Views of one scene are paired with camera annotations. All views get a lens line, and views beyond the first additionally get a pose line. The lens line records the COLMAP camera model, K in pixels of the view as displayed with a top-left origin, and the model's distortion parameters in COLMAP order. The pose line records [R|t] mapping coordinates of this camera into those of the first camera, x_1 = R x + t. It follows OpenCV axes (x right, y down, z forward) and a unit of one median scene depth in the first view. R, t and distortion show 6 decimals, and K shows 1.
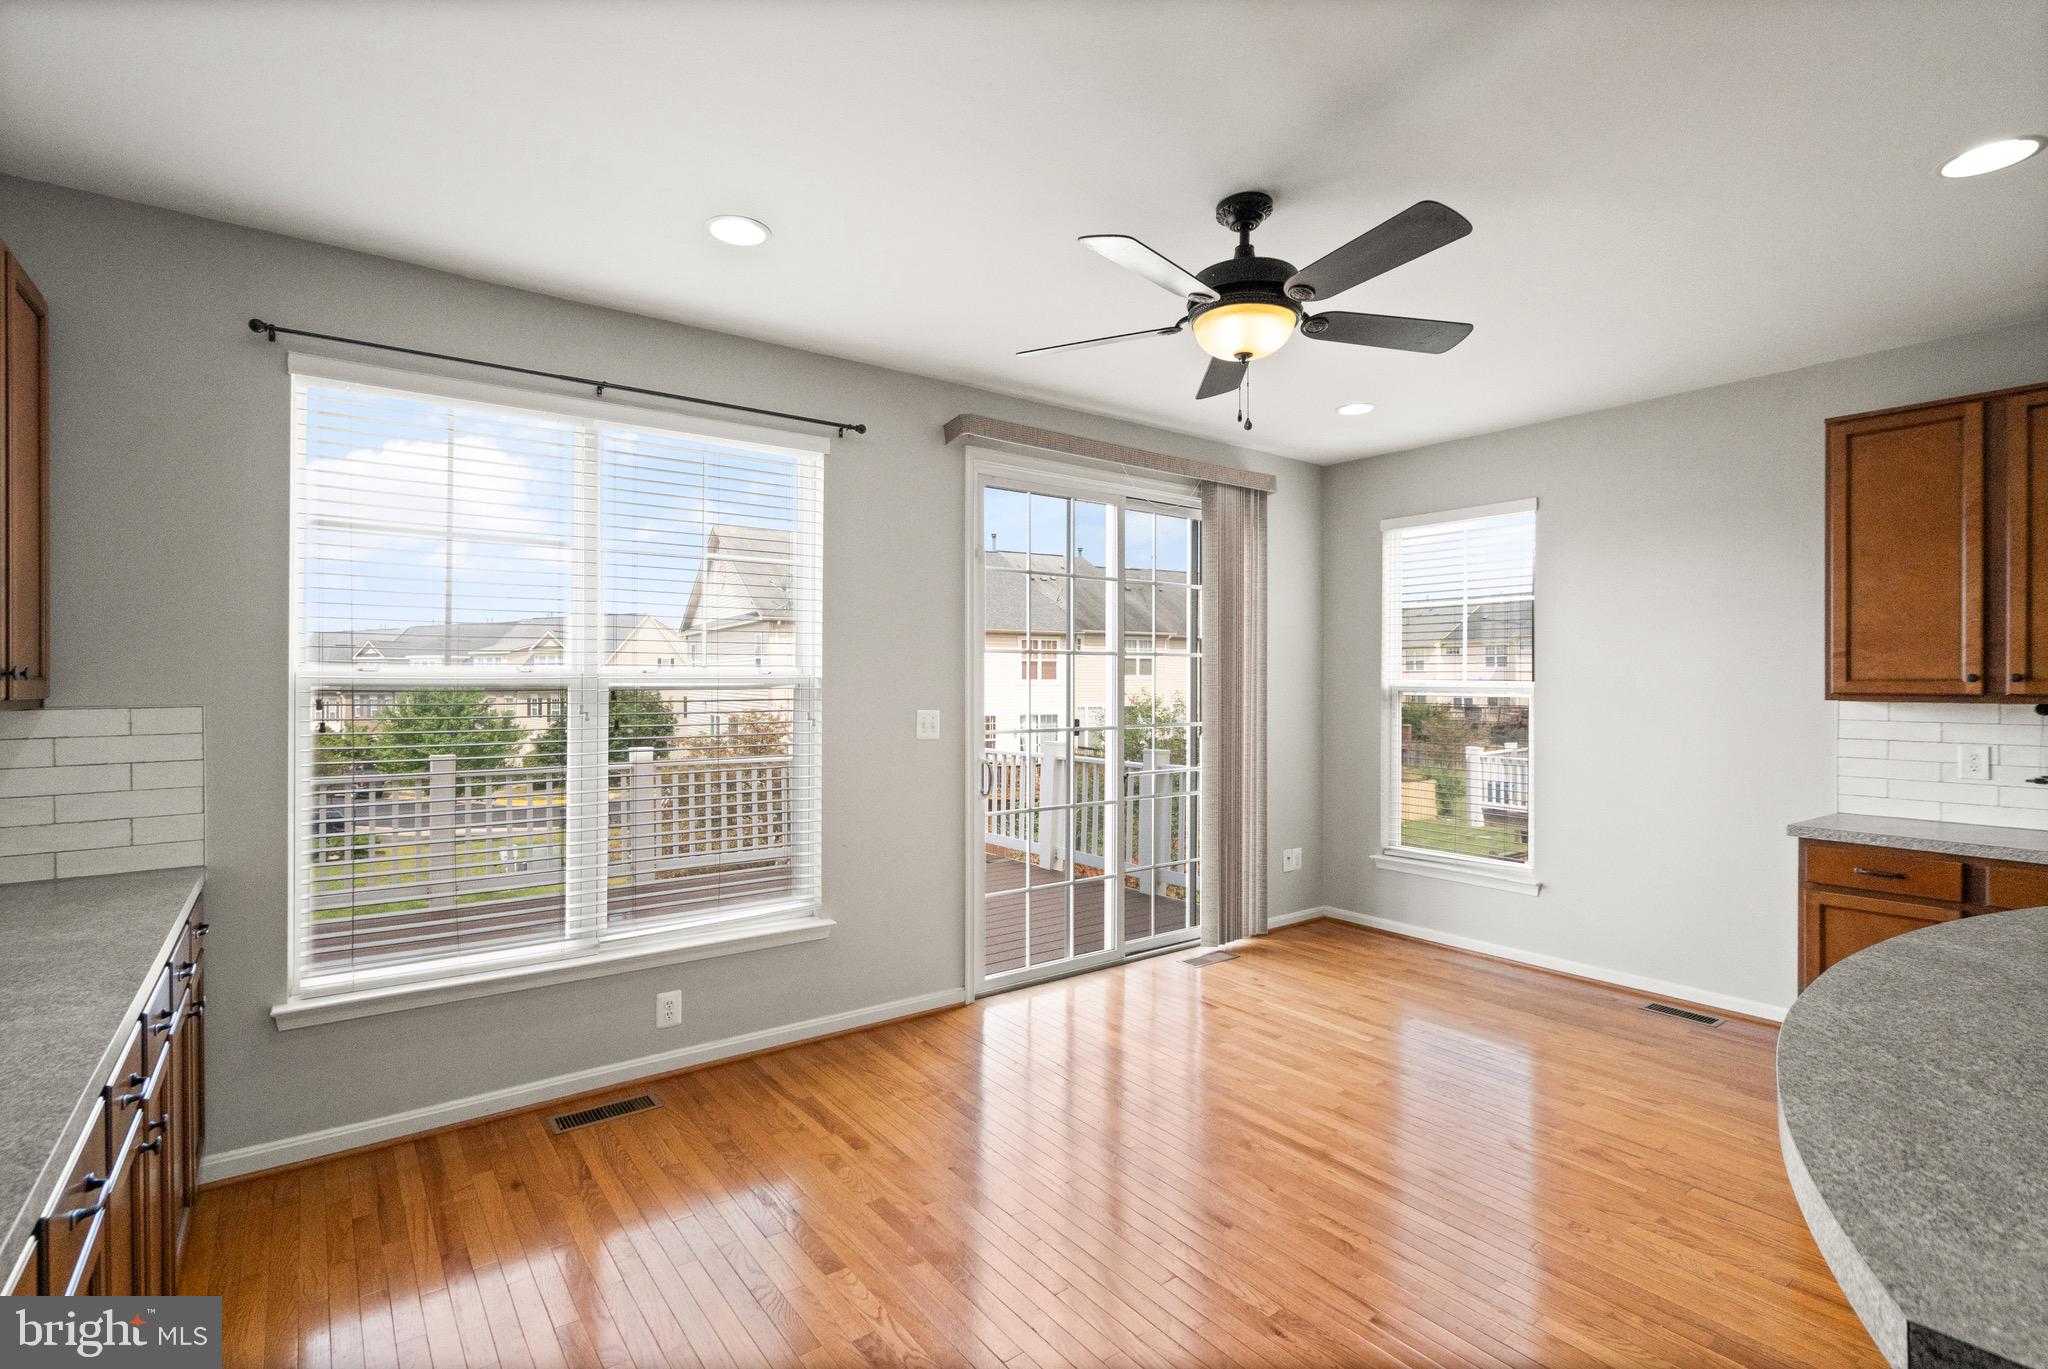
lens RADIAL K [[957.6, 0, 1005.1], [0, 957.6, 681.3], [0, 0, 1]] dist [-0.003757, 0.002844]
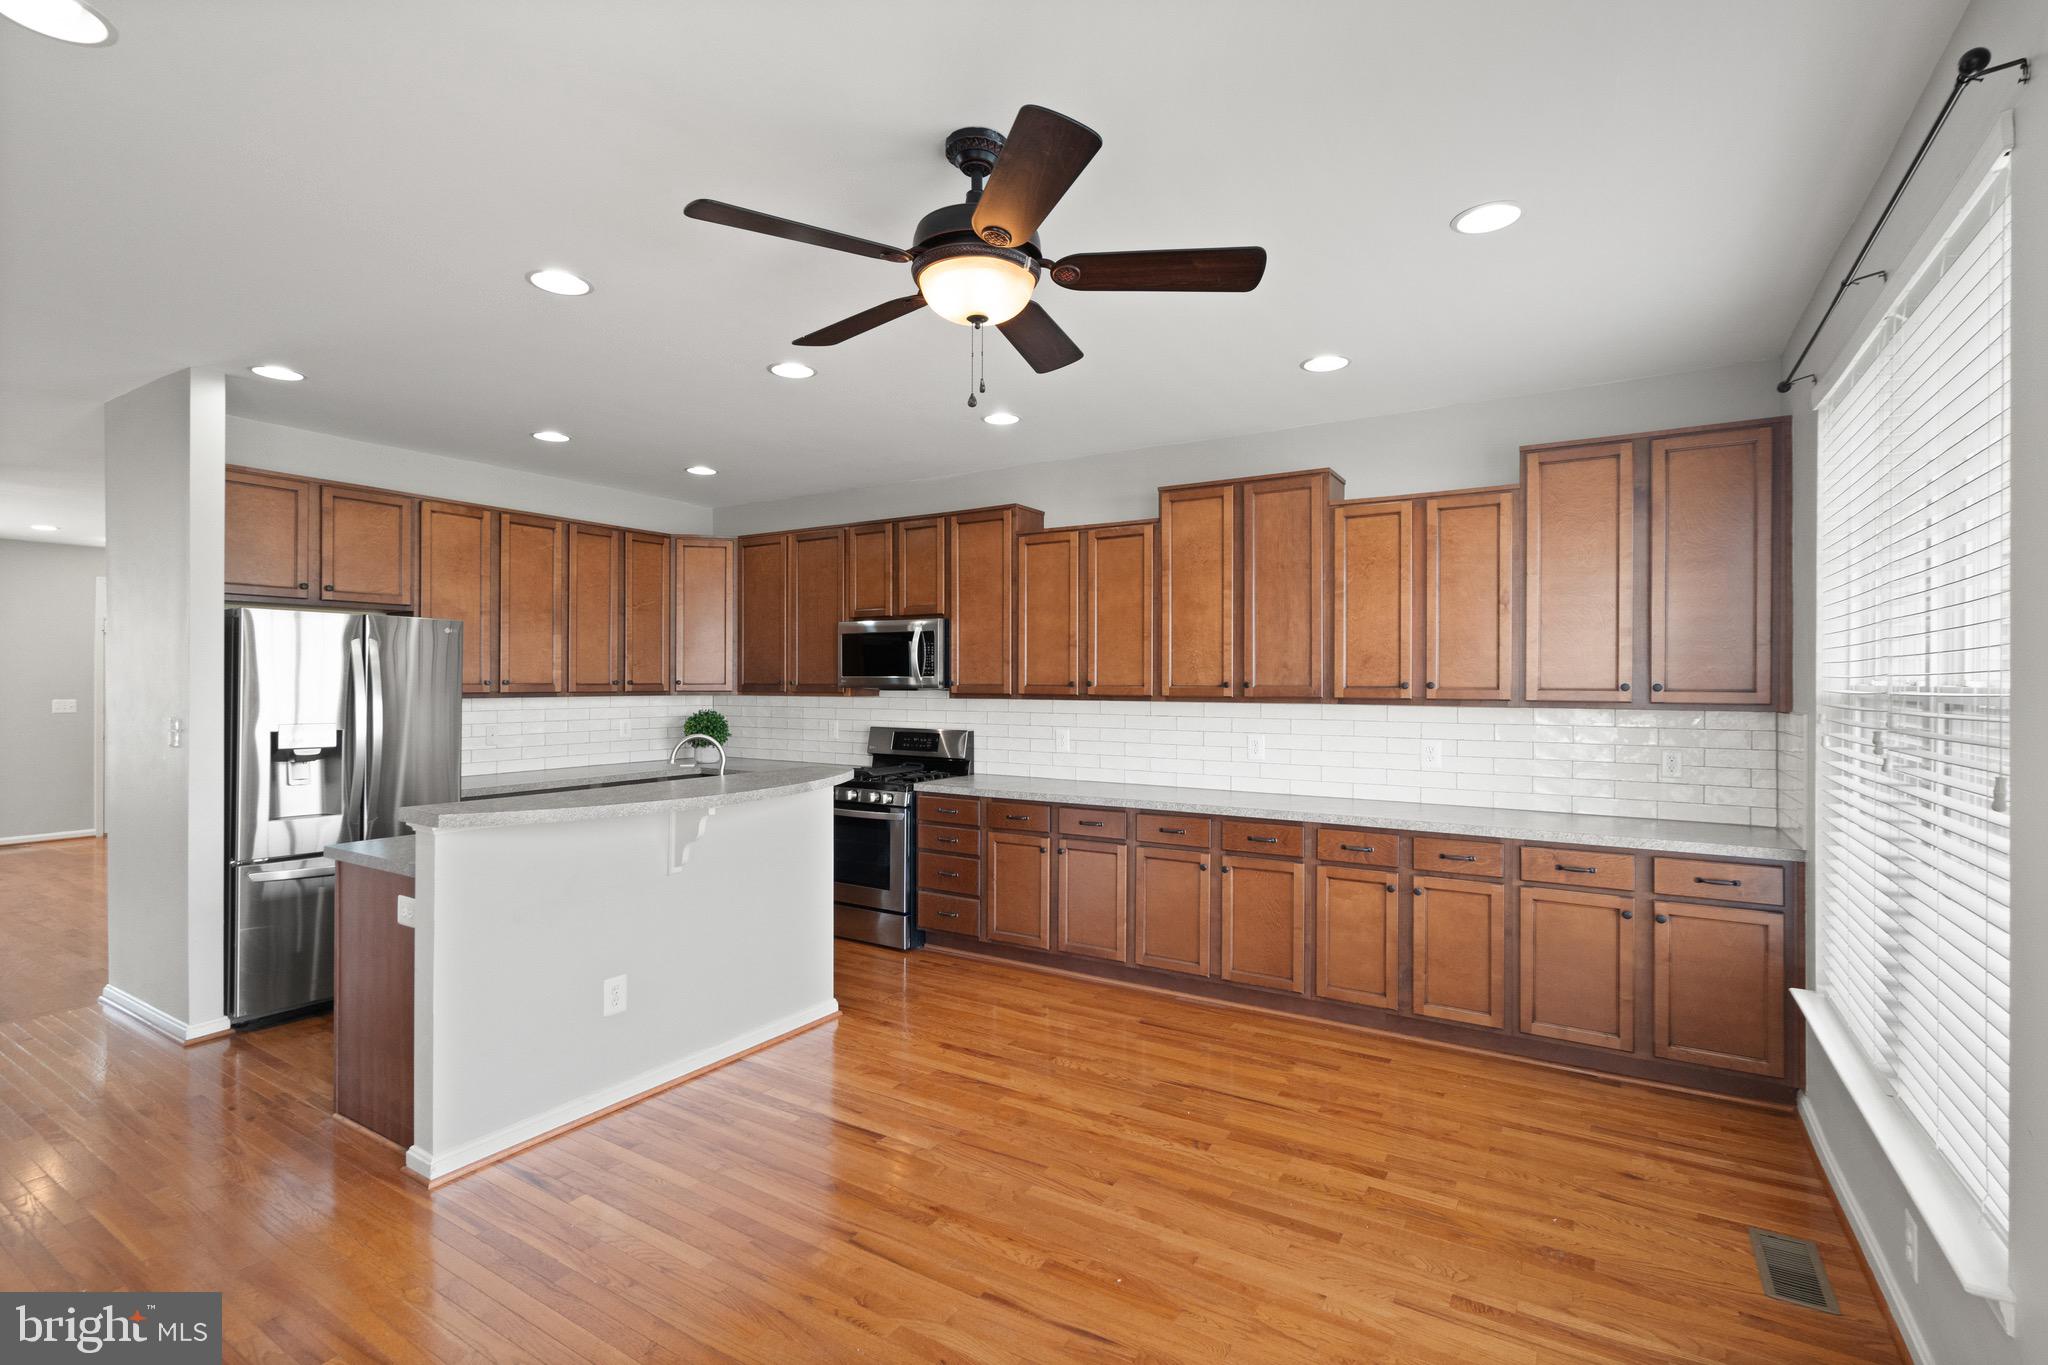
lens RADIAL K [[957.6, 0, 1014.8], [0, 957.6, 681.6], [0, 0, 1]] dist [-0.003757, 0.002844]
pose [[-0.929923, -0.003887, -0.367735, 0.392004], [-0.004088, 0.999992, -0.000232, -0.008520], [0.367733, 0.001287, -0.929931, 1.347849]]
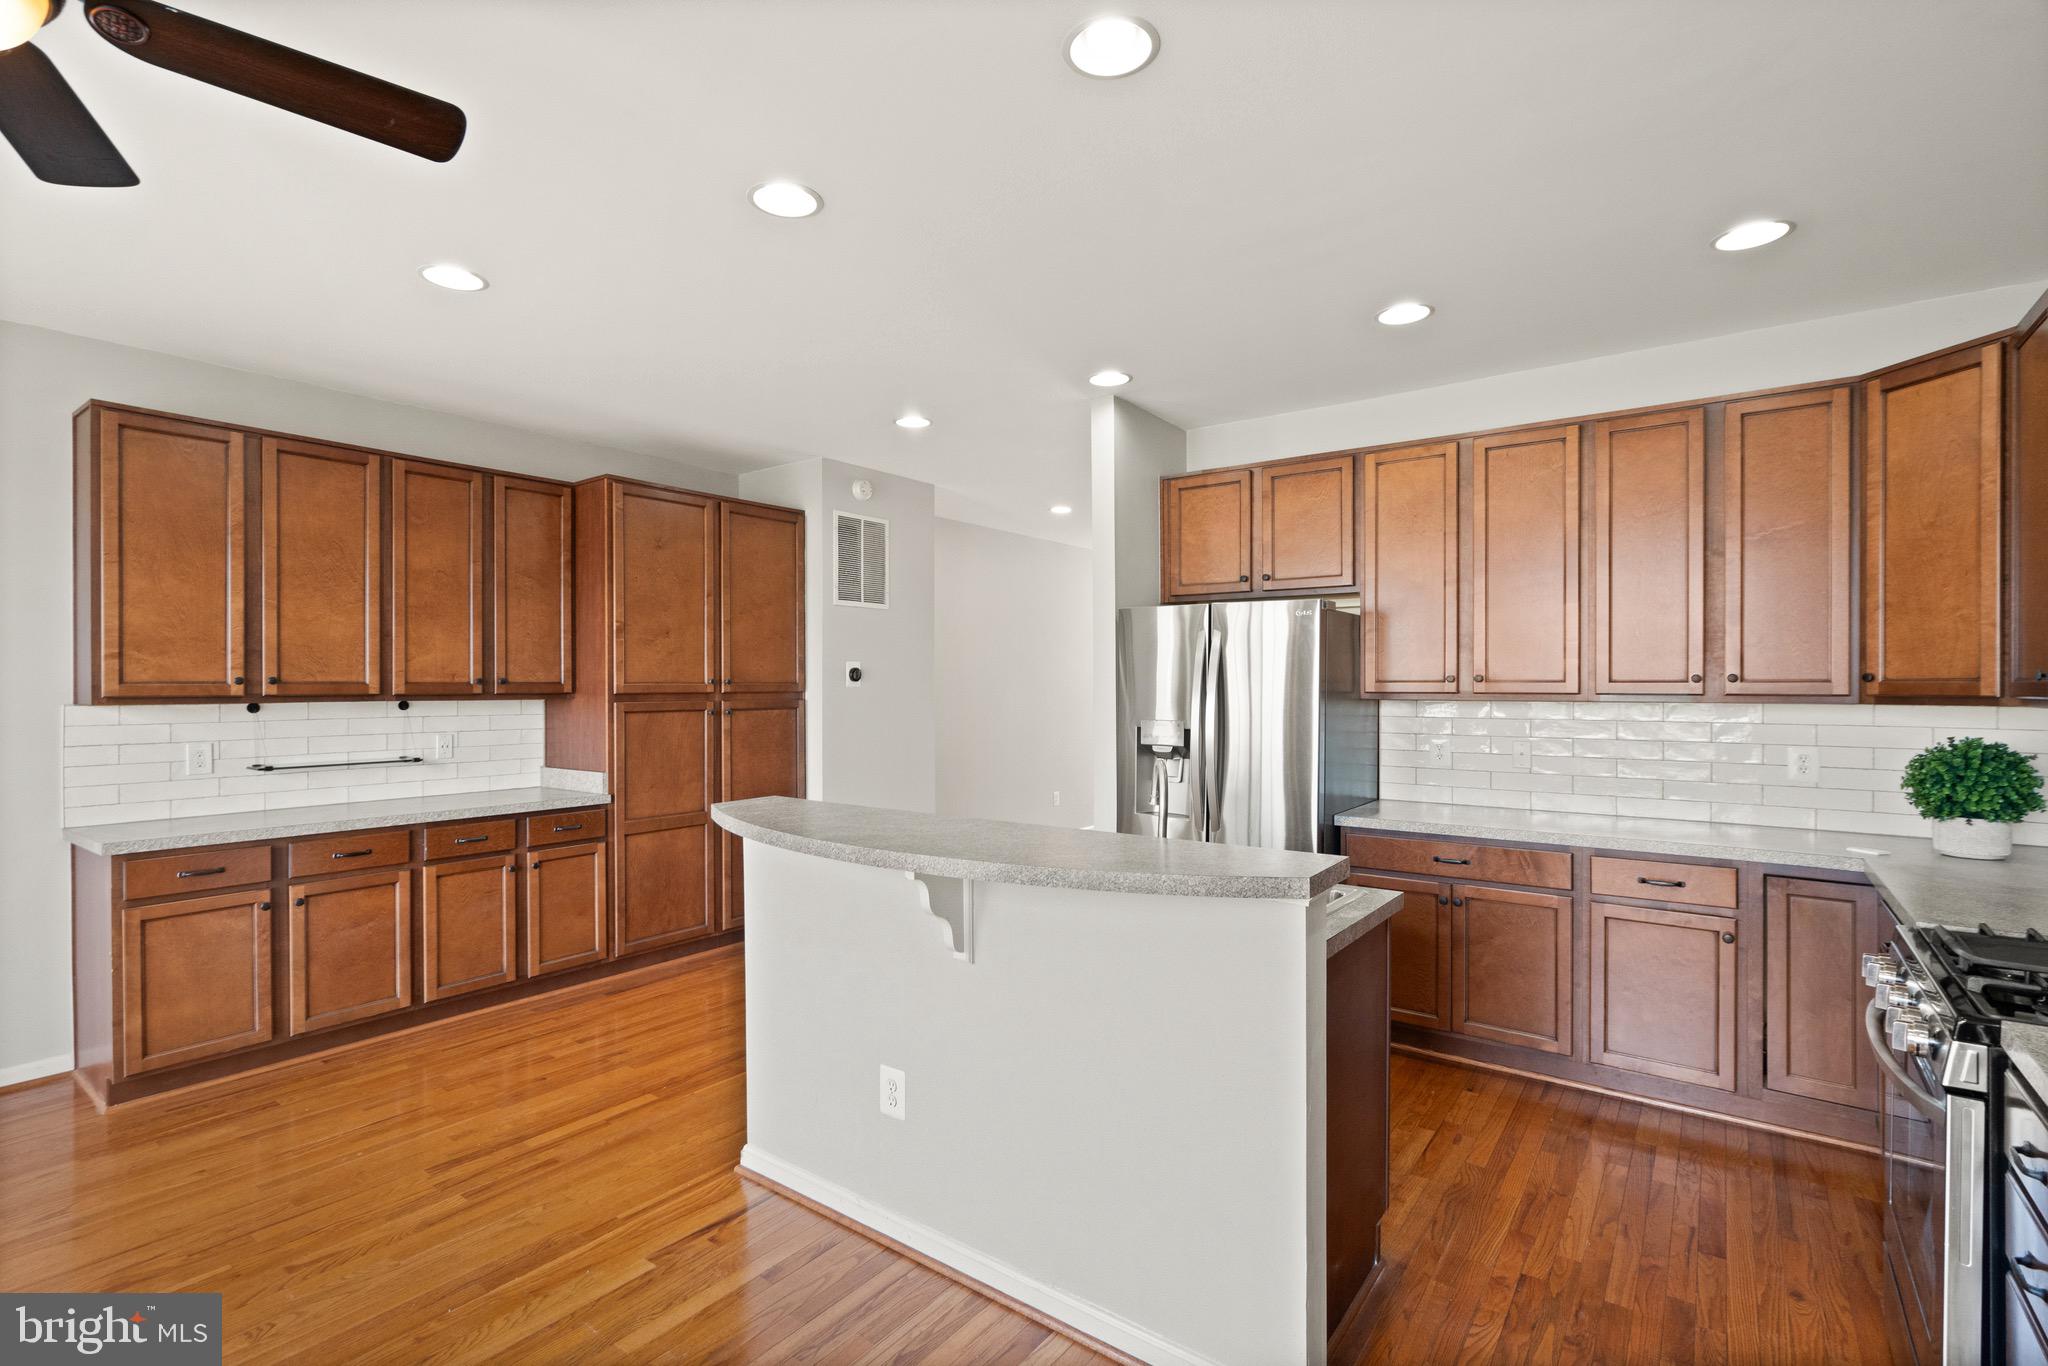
lens RADIAL K [[957.6, 0, 1010.9], [0, 957.6, 689.9], [0, 0, 1]] dist [-0.003757, 0.002844]
pose [[-0.292288, -0.009401, 0.956284, -0.291734], [0.001343, 0.999947, 0.010241, -0.003010], [-0.956329, 0.004278, -0.292260, 0.446202]]
